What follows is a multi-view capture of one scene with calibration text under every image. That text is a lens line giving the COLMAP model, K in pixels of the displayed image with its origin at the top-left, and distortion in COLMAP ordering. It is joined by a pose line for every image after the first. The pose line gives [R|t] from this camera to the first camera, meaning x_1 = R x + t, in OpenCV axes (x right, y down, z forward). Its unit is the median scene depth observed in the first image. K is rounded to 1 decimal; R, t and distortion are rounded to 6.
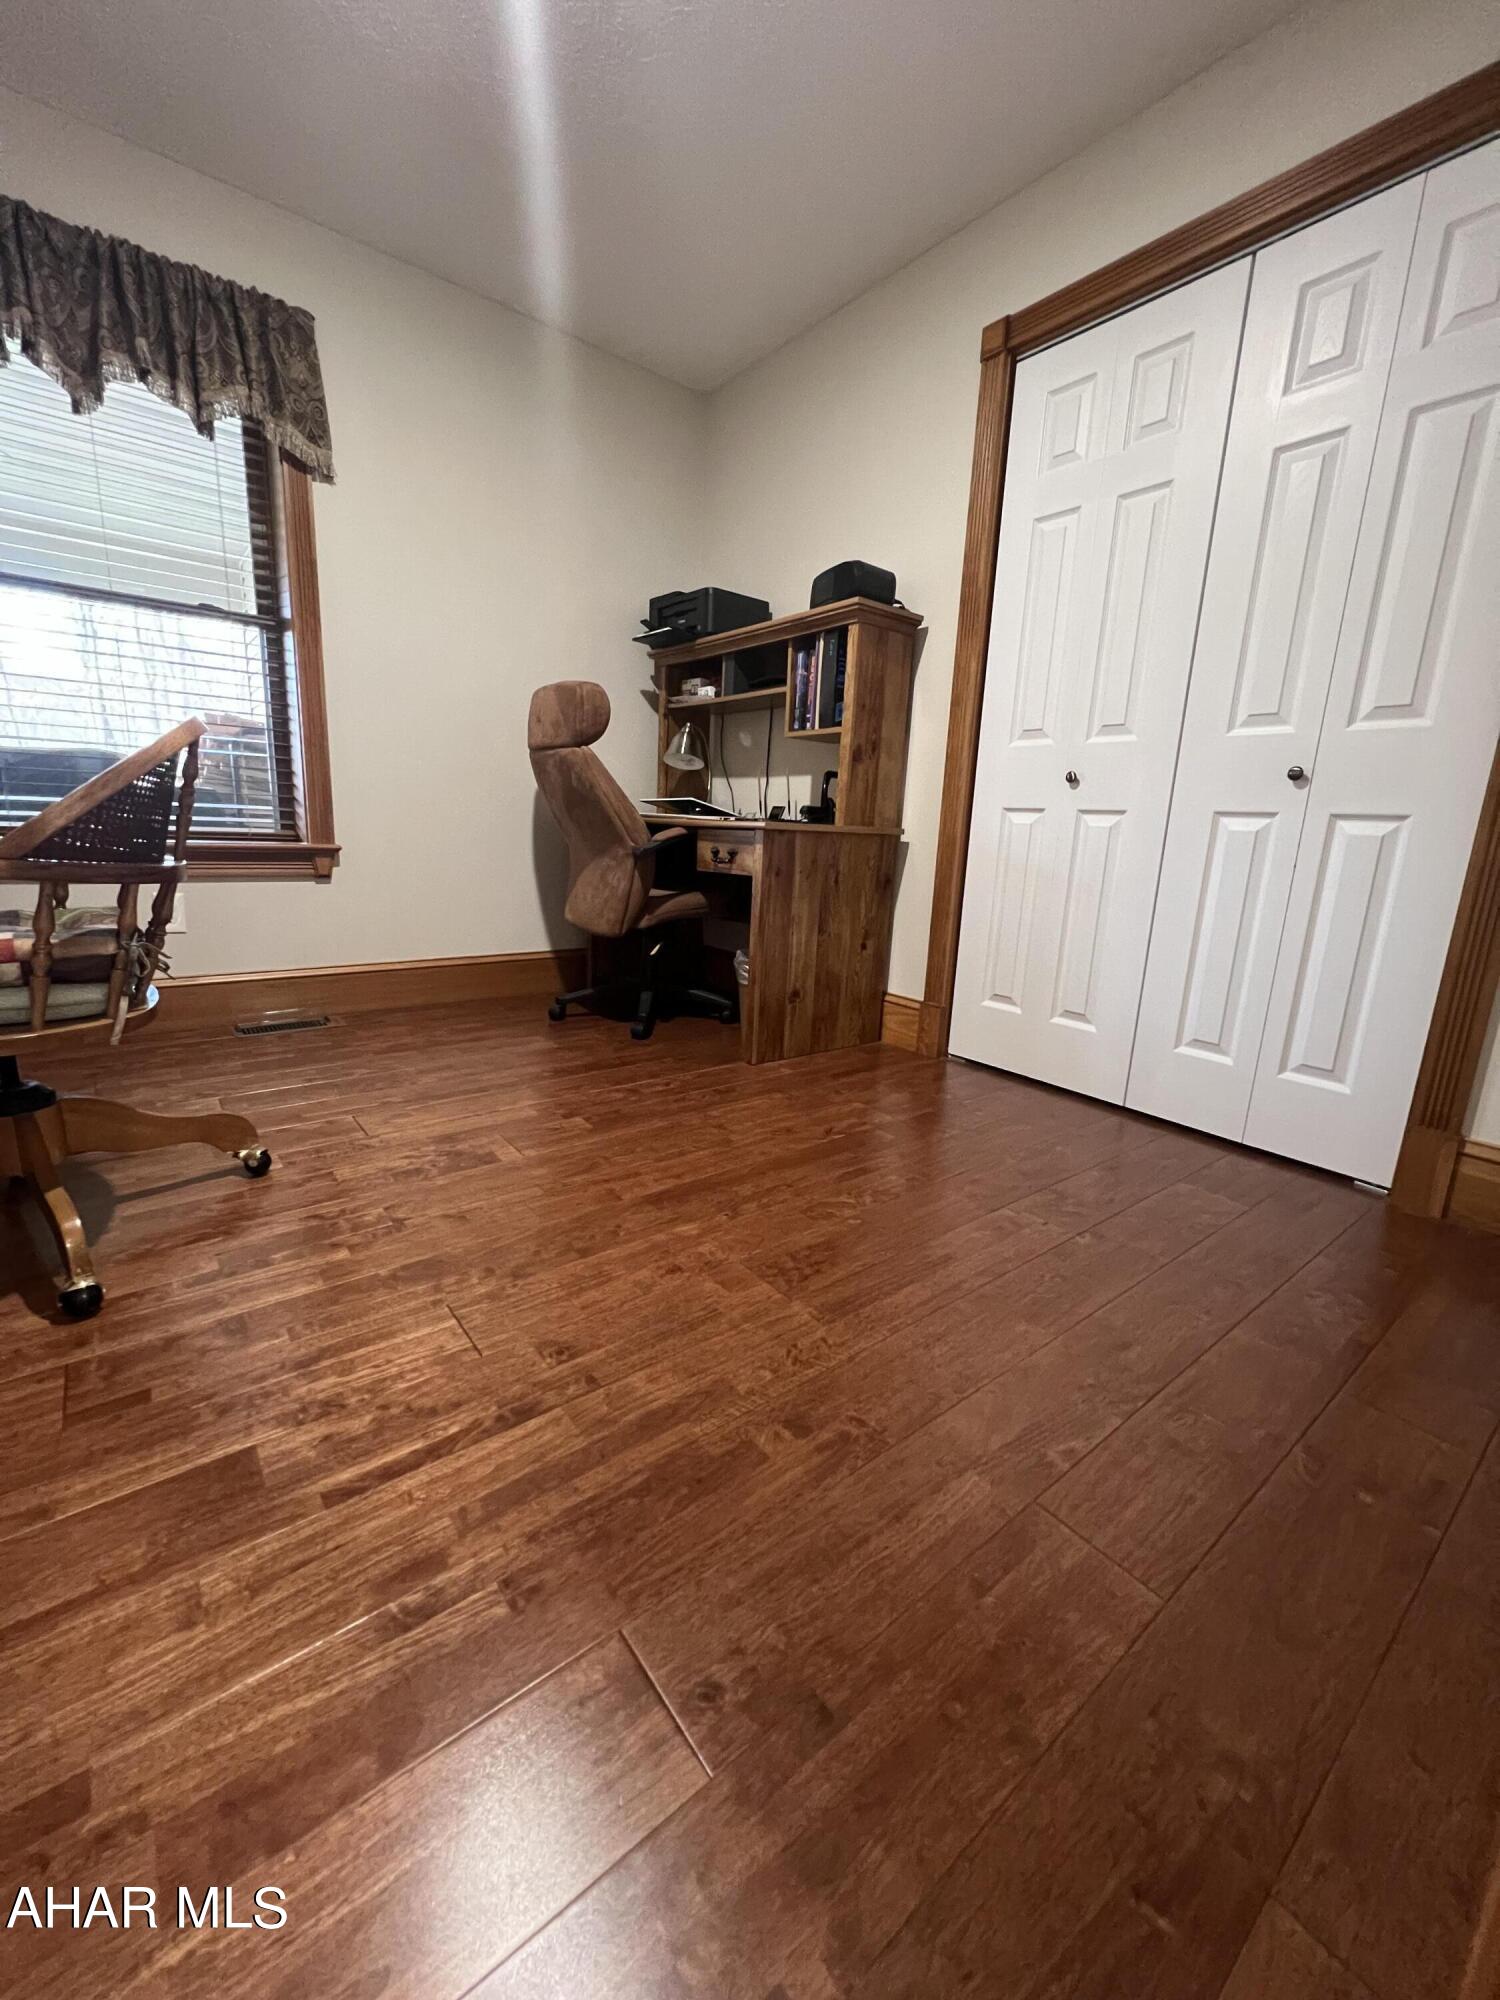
lens RADIAL K [[796.5, 0, 748.9], [0, 796.5, 997.1], [0, 0, 1]] dist [-0.002602, 0.000841]
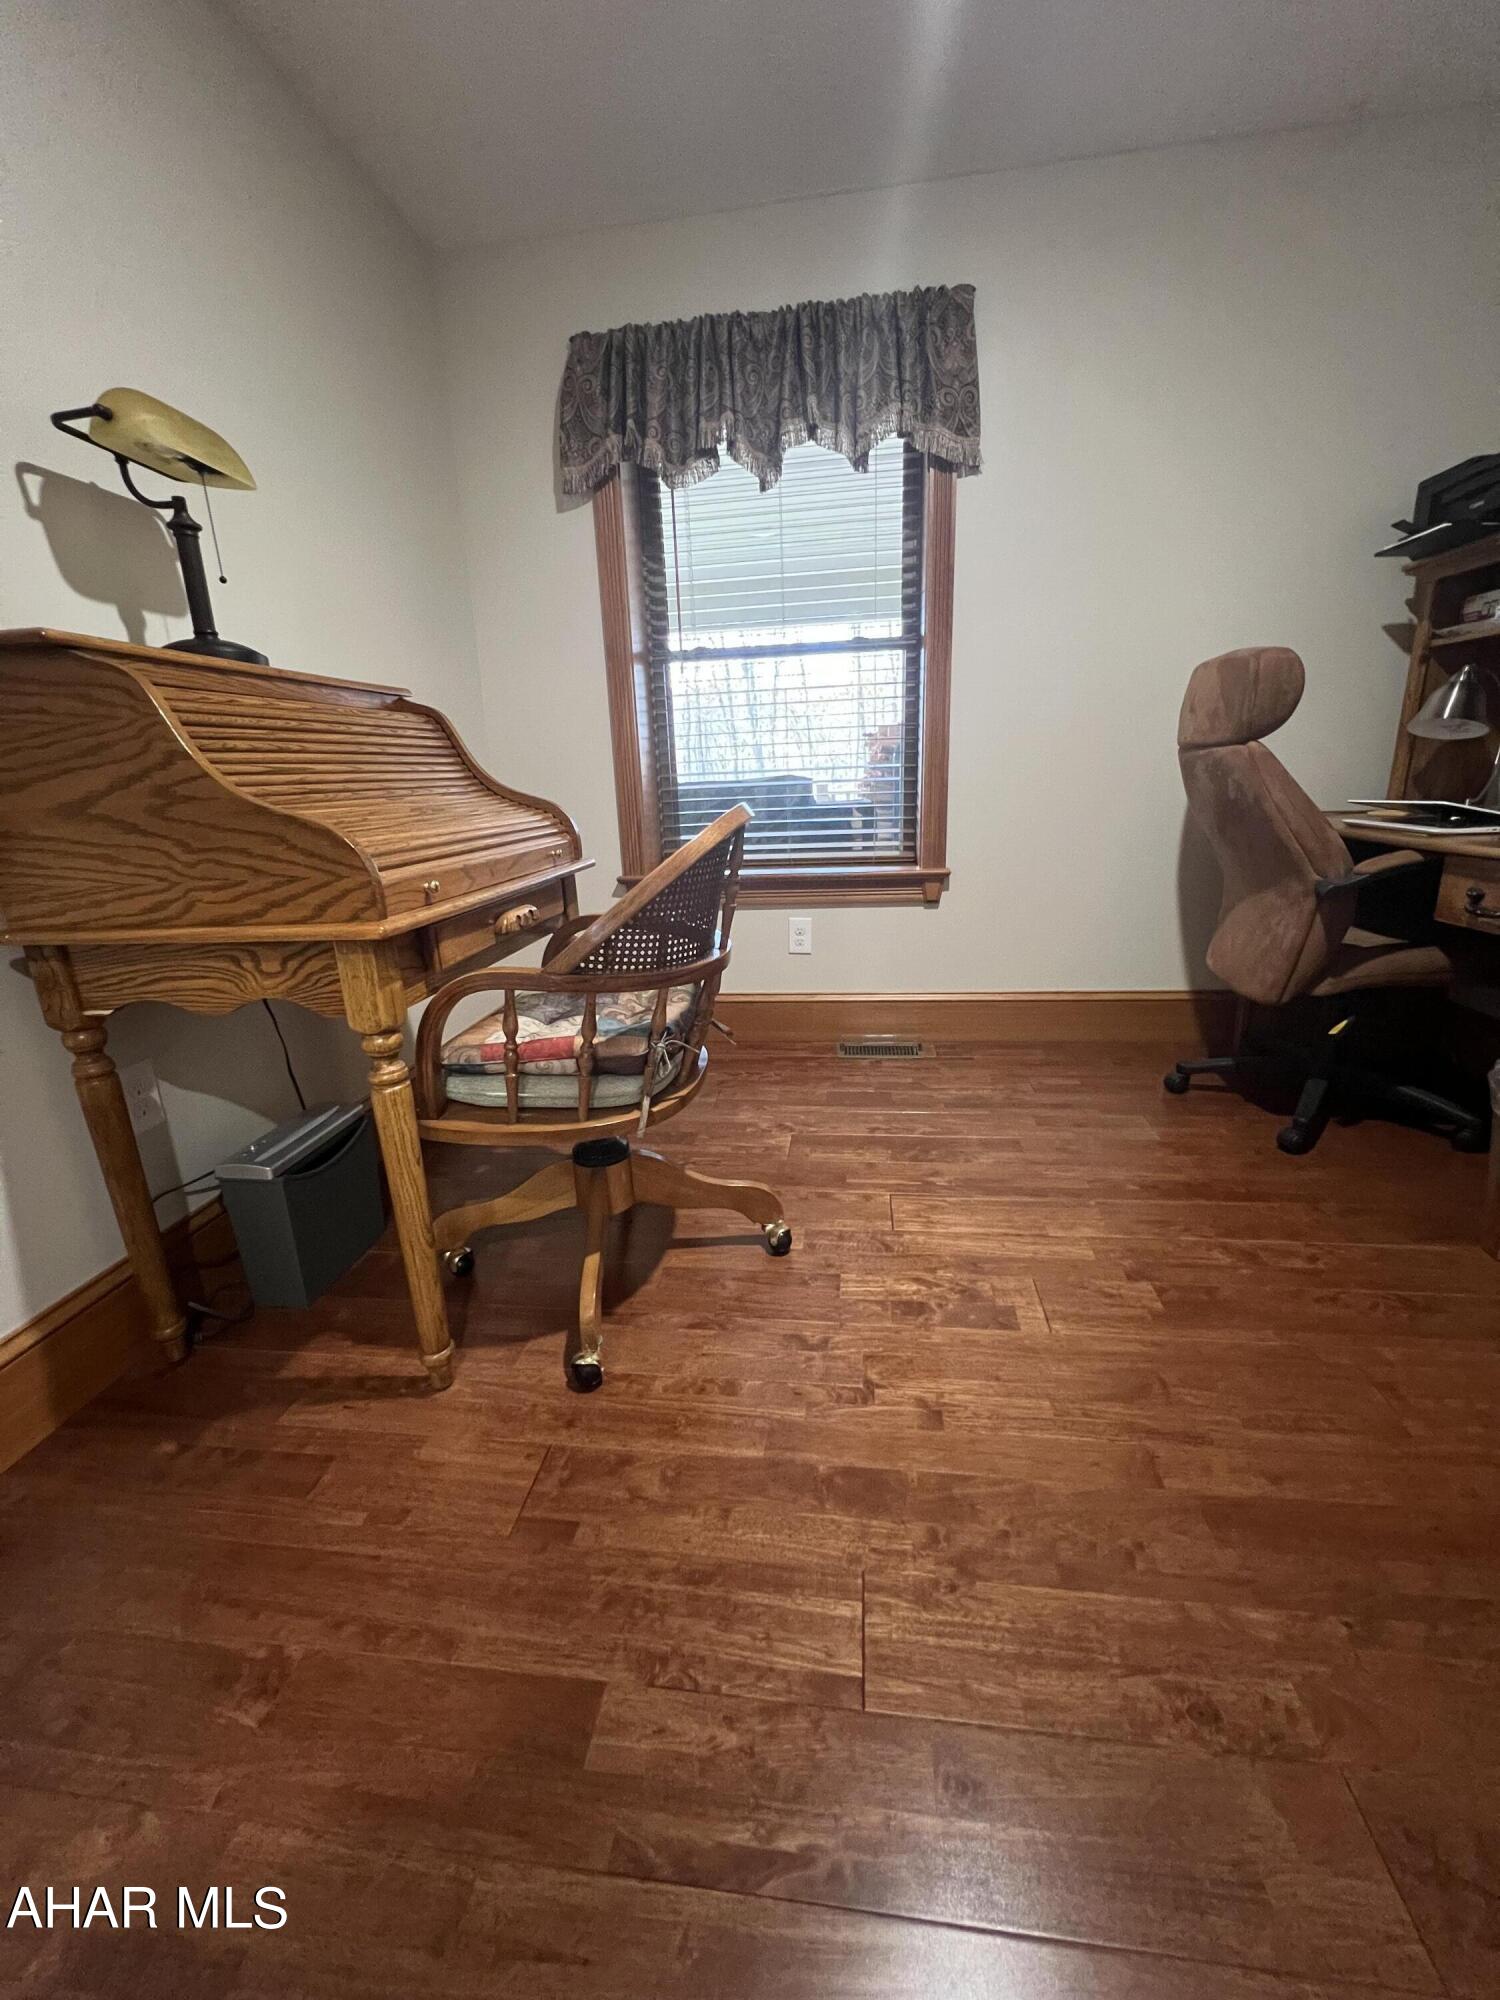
lens RADIAL K [[796.5, 0, 748.6], [0, 796.5, 1000.4], [0, 0, 1]] dist [-0.002602, 0.000841]
pose [[0.694022, 0.124567, -0.709096, 0.014507], [-0.084861, 0.992206, 0.091244, -0.124055], [0.714935, -0.003151, 0.699184, 0.199096]]
